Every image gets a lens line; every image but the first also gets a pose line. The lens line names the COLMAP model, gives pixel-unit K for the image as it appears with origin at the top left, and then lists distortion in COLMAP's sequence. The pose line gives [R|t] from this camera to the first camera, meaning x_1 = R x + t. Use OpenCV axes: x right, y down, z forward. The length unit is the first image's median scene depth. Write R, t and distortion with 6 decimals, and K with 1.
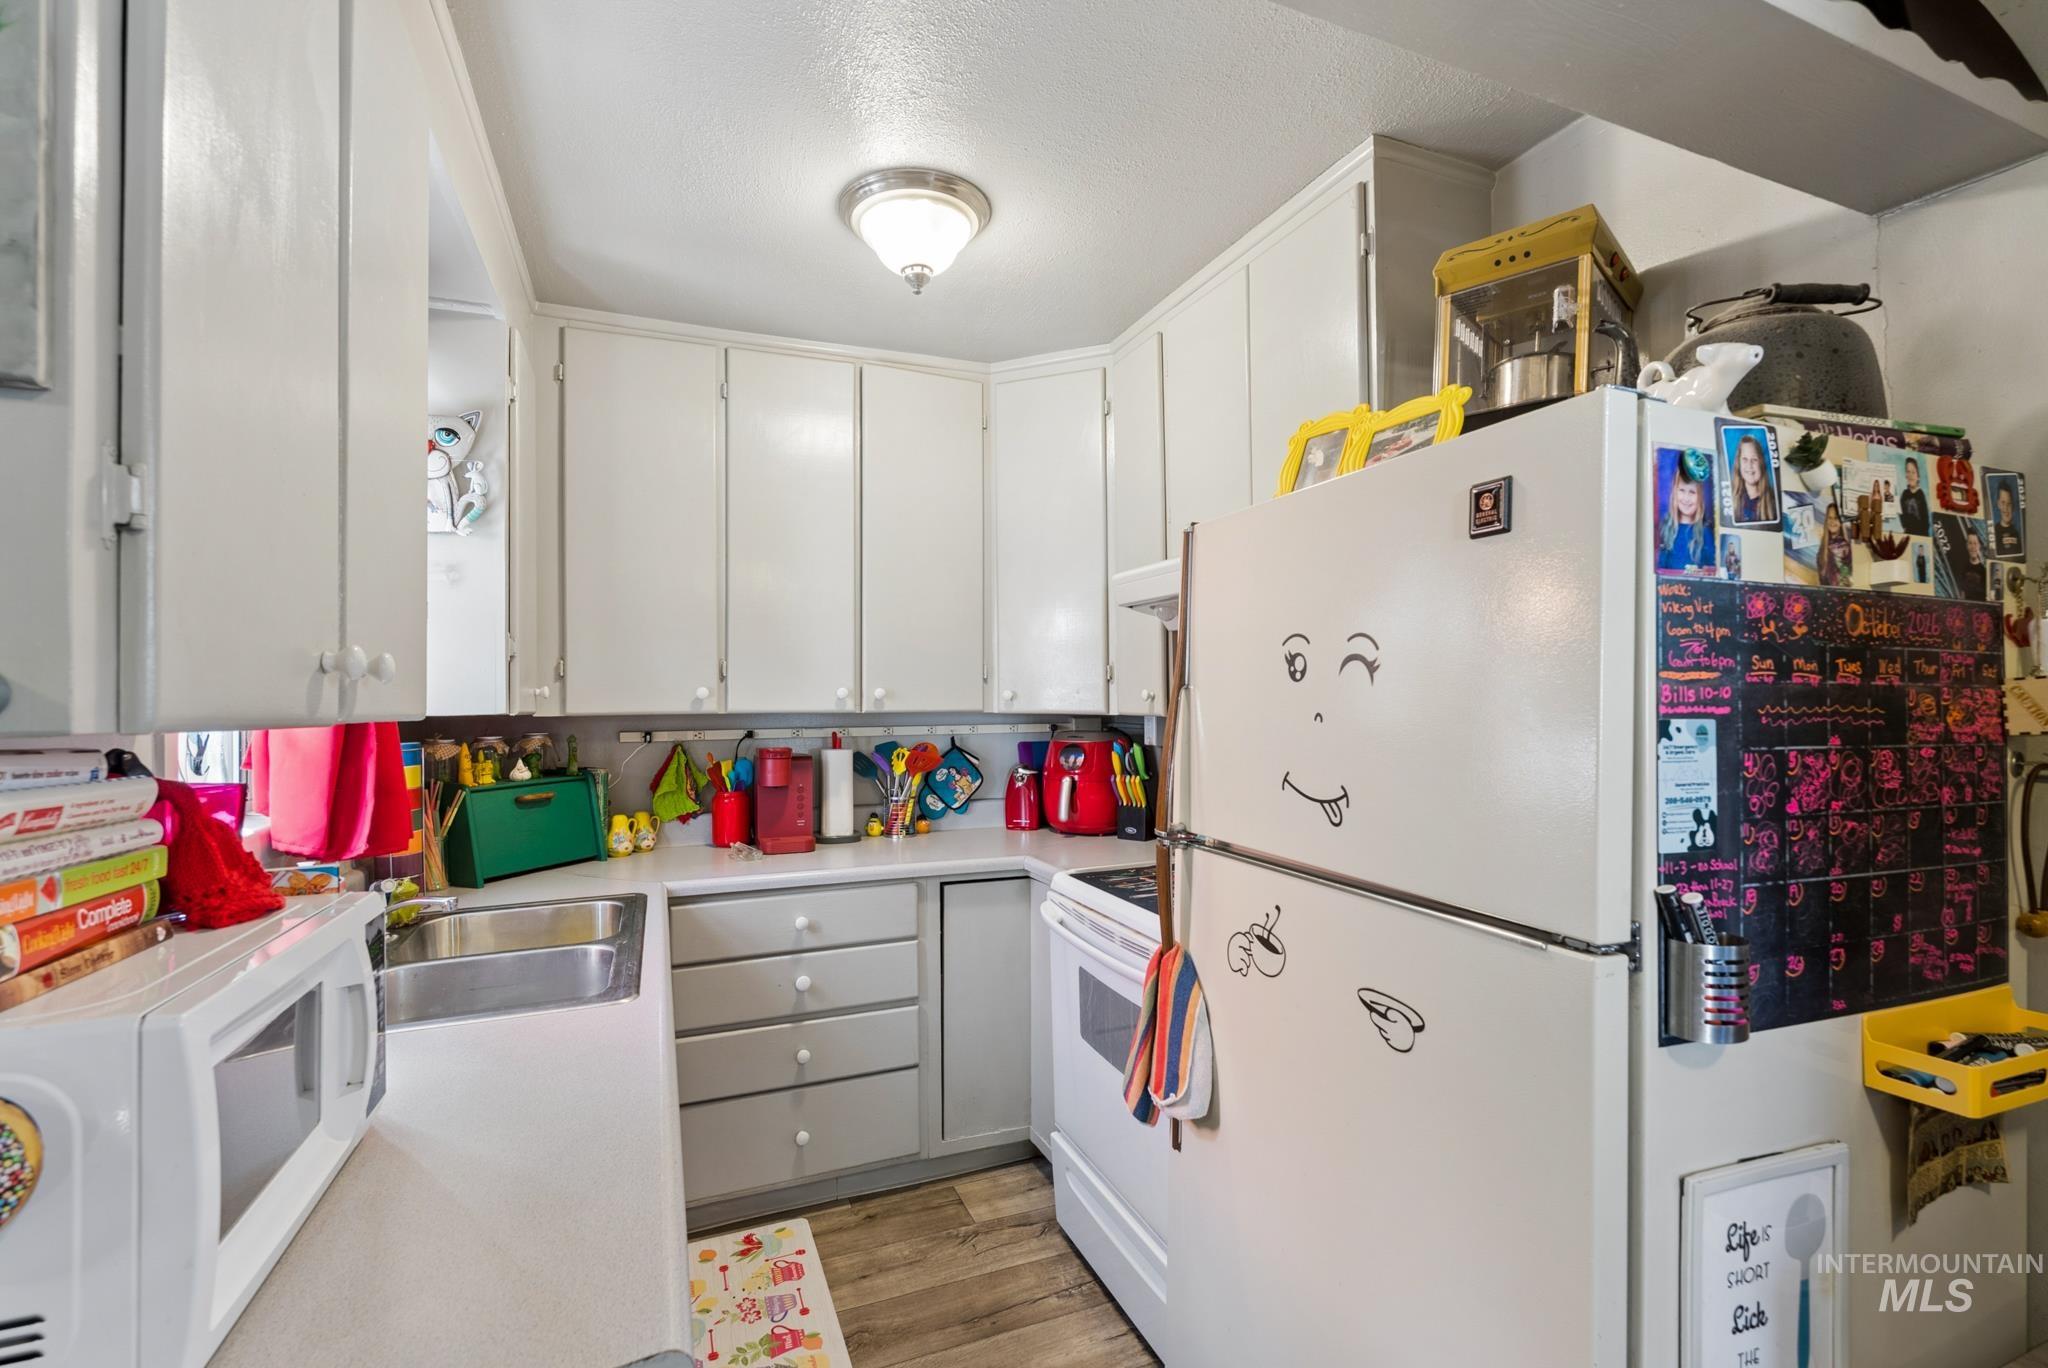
lens RADIAL K [[910.0, 0, 1029.2], [0, 910.0, 669.5], [0, 0, 1]] dist [-0.001343, -0.000705]
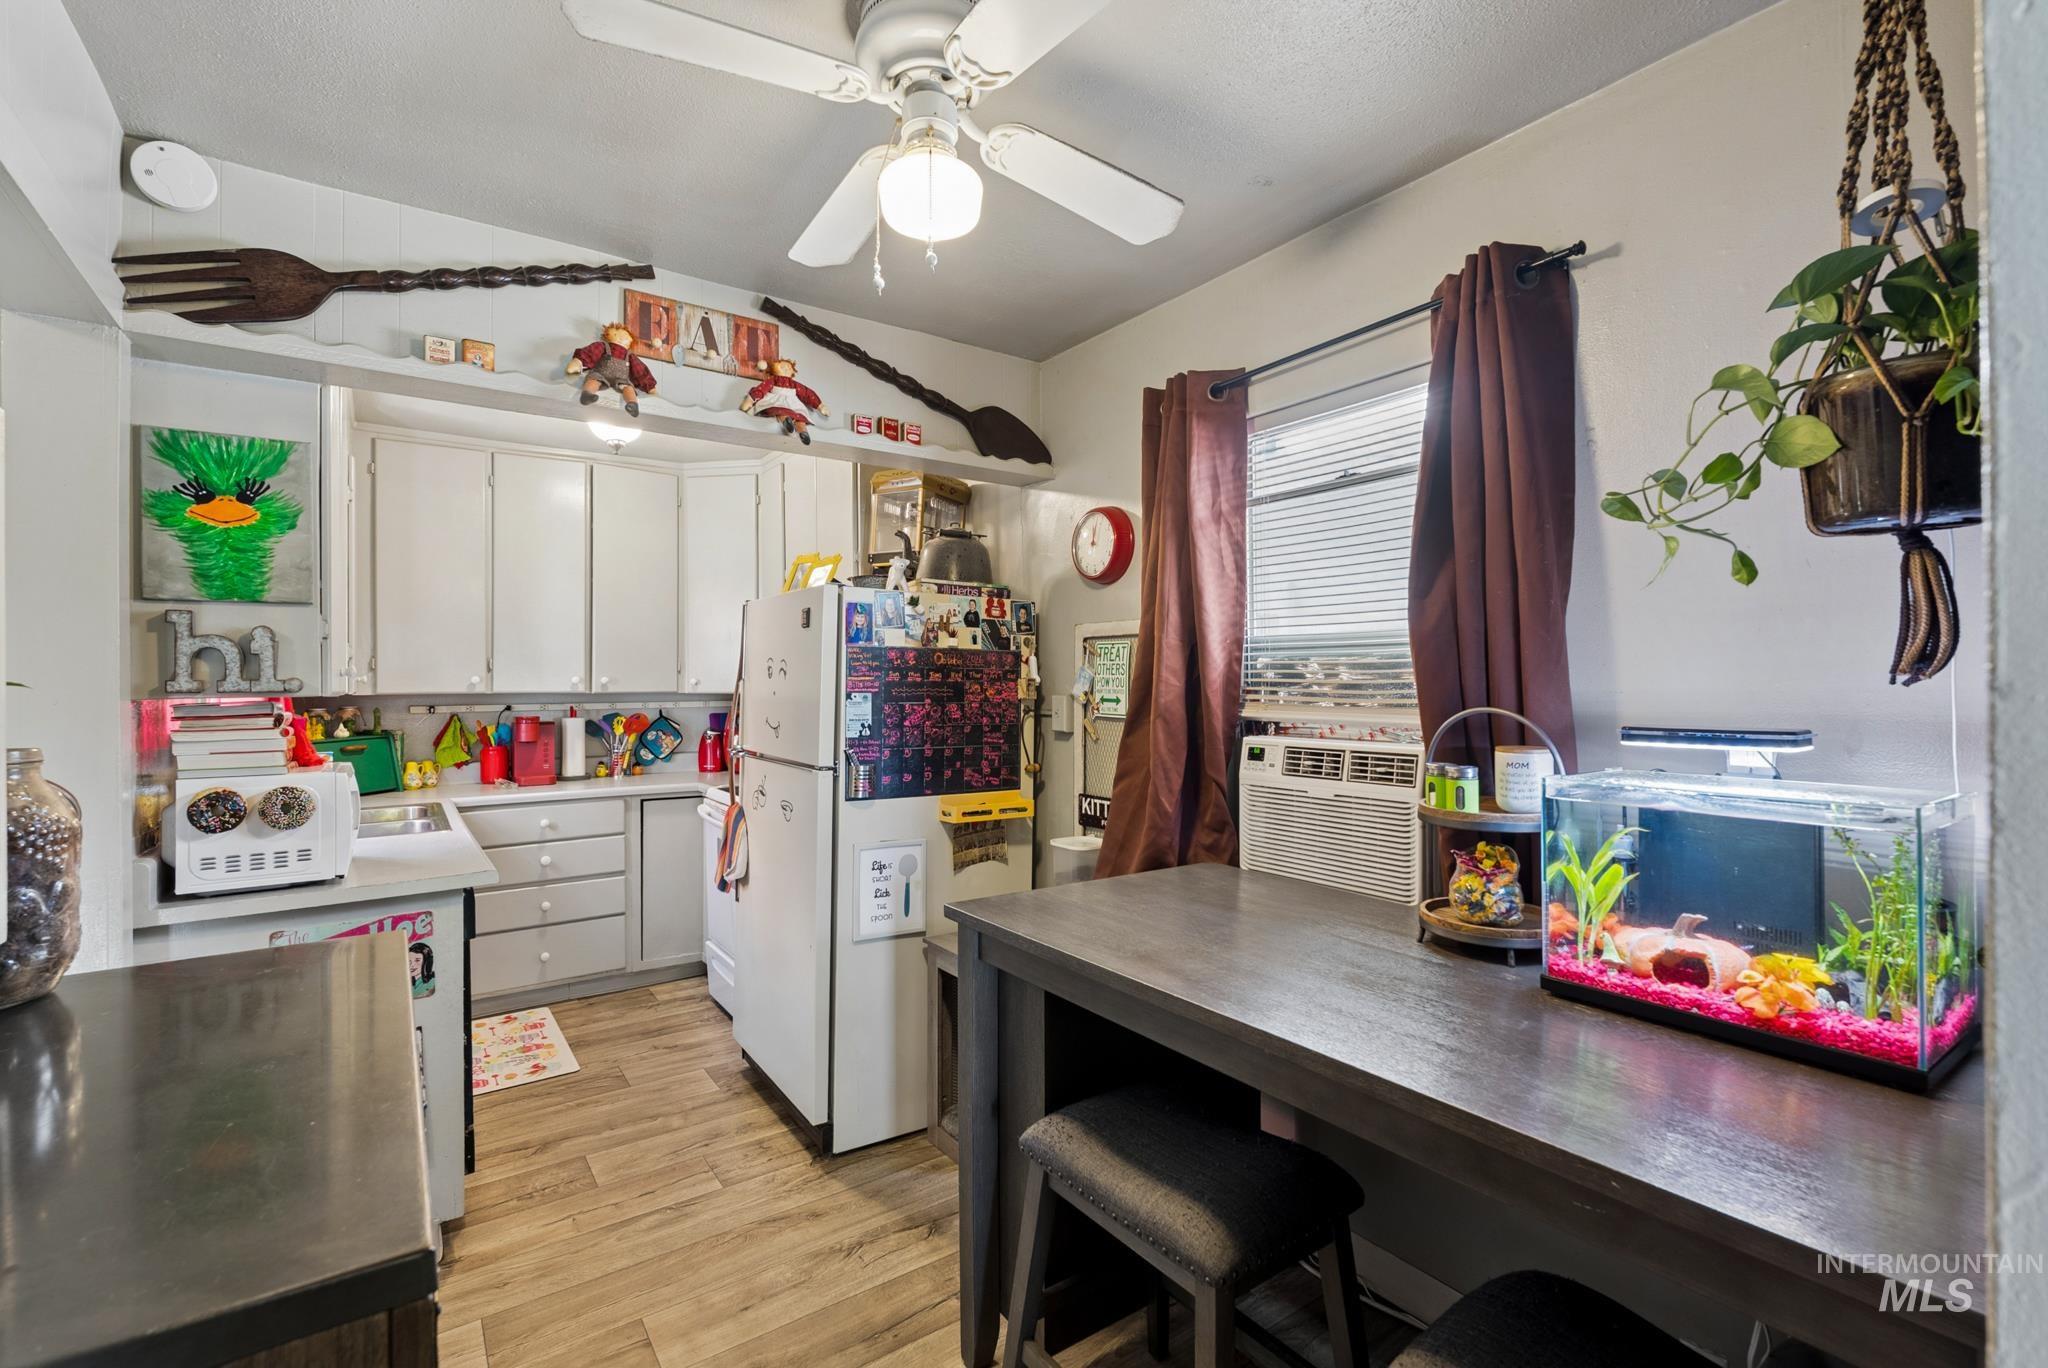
lens RADIAL K [[910.0, 0, 1029.2], [0, 910.0, 669.5], [0, 0, 1]] dist [-0.001343, -0.000705]
pose [[0.974091, 0.006278, 0.226068, 0.217378], [-0.010245, 0.999813, 0.016378, -0.028153], [-0.225923, -0.018270, 0.973974, -0.749049]]
